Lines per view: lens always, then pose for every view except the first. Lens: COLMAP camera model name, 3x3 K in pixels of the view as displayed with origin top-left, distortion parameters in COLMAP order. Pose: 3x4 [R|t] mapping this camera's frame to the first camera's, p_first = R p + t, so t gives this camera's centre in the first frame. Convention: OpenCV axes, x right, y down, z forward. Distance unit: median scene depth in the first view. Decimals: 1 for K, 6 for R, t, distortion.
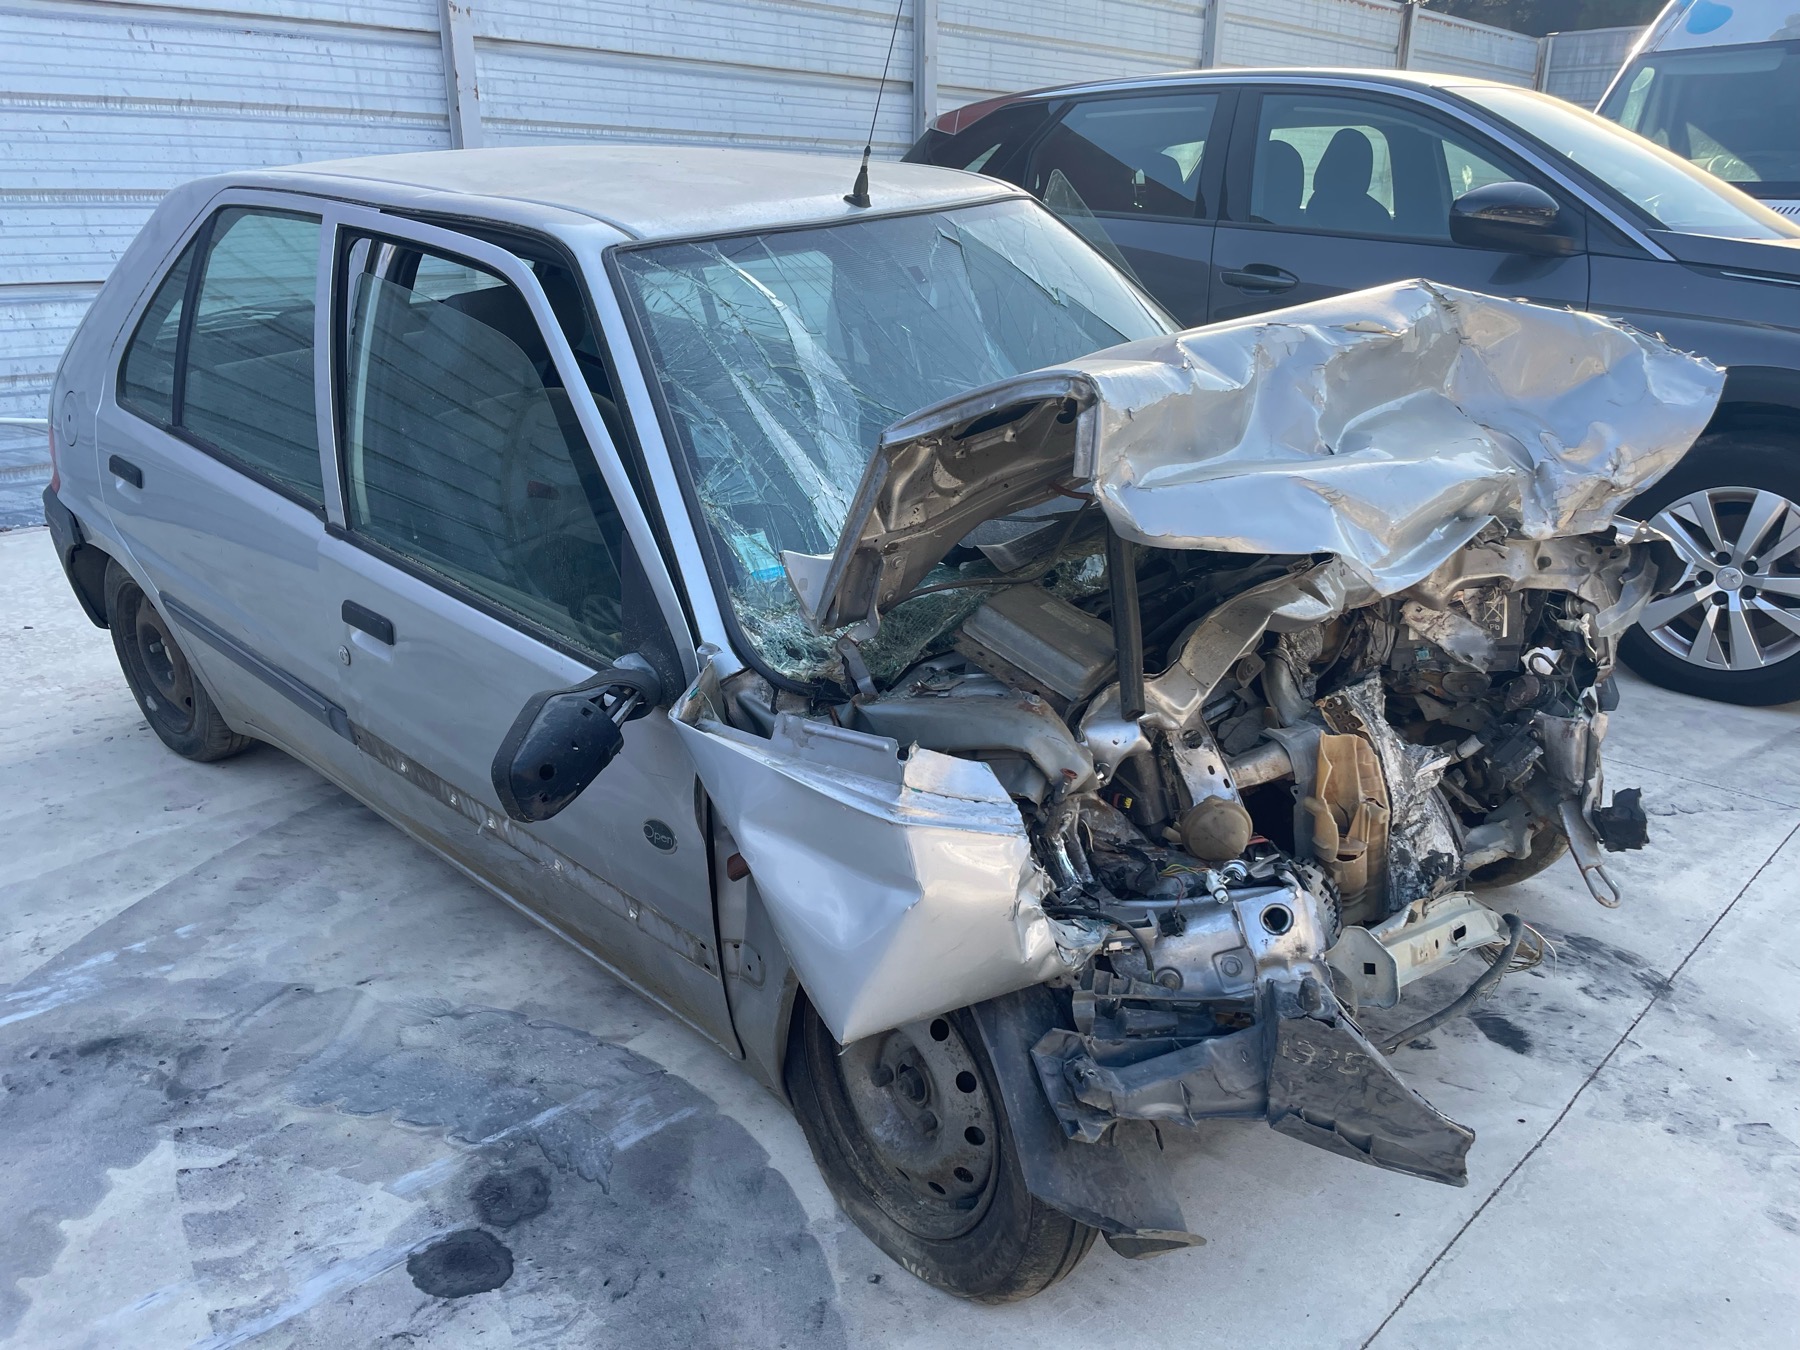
lens RADIAL K [[1356.1, 0, 900.0], [0, 1356.1, 675.0], [0, 0, 1]] dist [-0.002270, -0.022215]
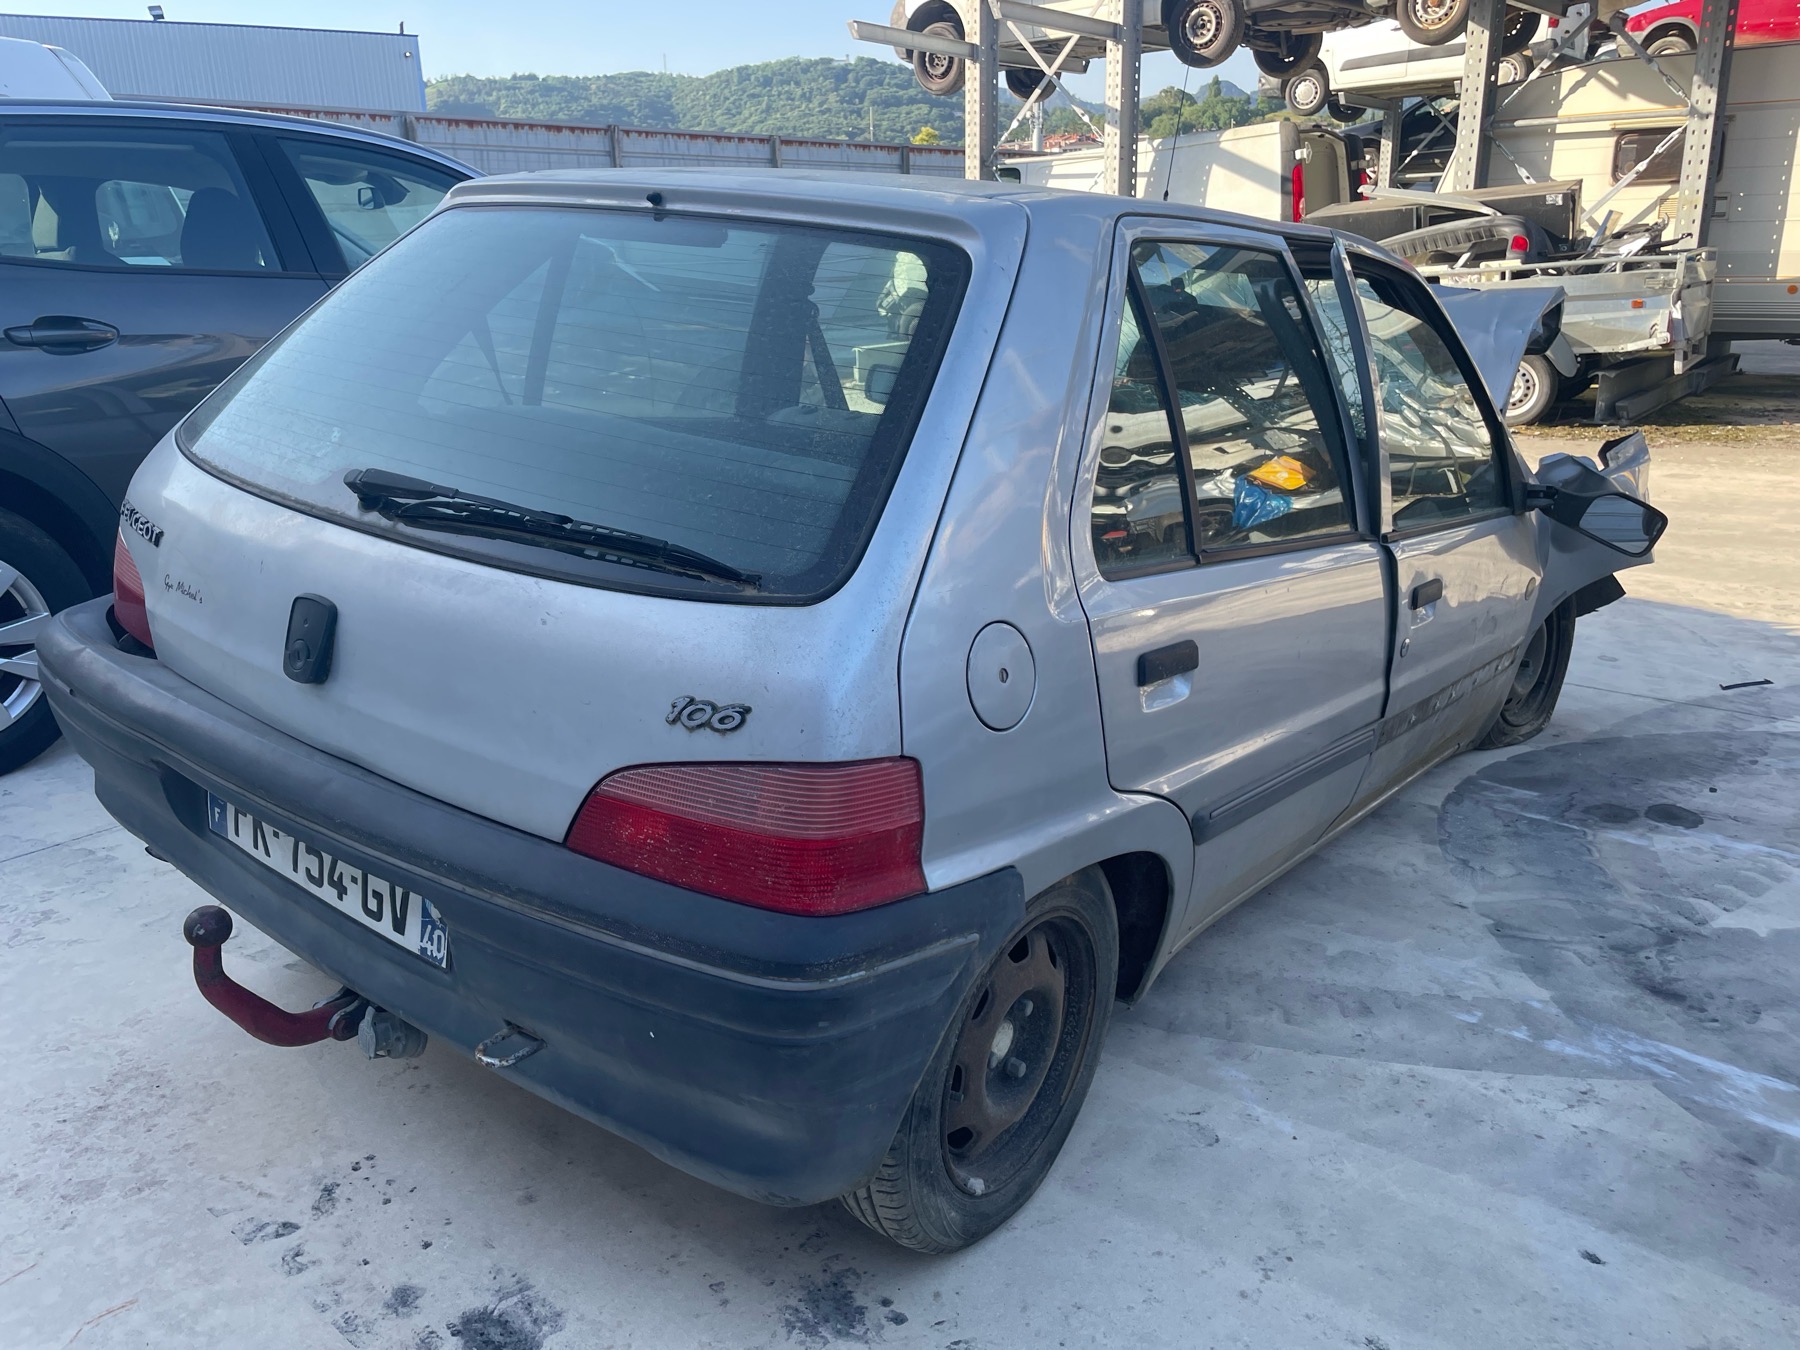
lens RADIAL K [[1356.1, 0, 900.0], [0, 1356.1, 675.0], [0, 0, 1]] dist [-0.002270, -0.022215]
pose [[-0.051845, -0.314428, 0.947865, -1.611185], [0.350241, 0.883130, 0.312111, -0.532158], [-0.935224, 0.348162, 0.064340, 1.518684]]
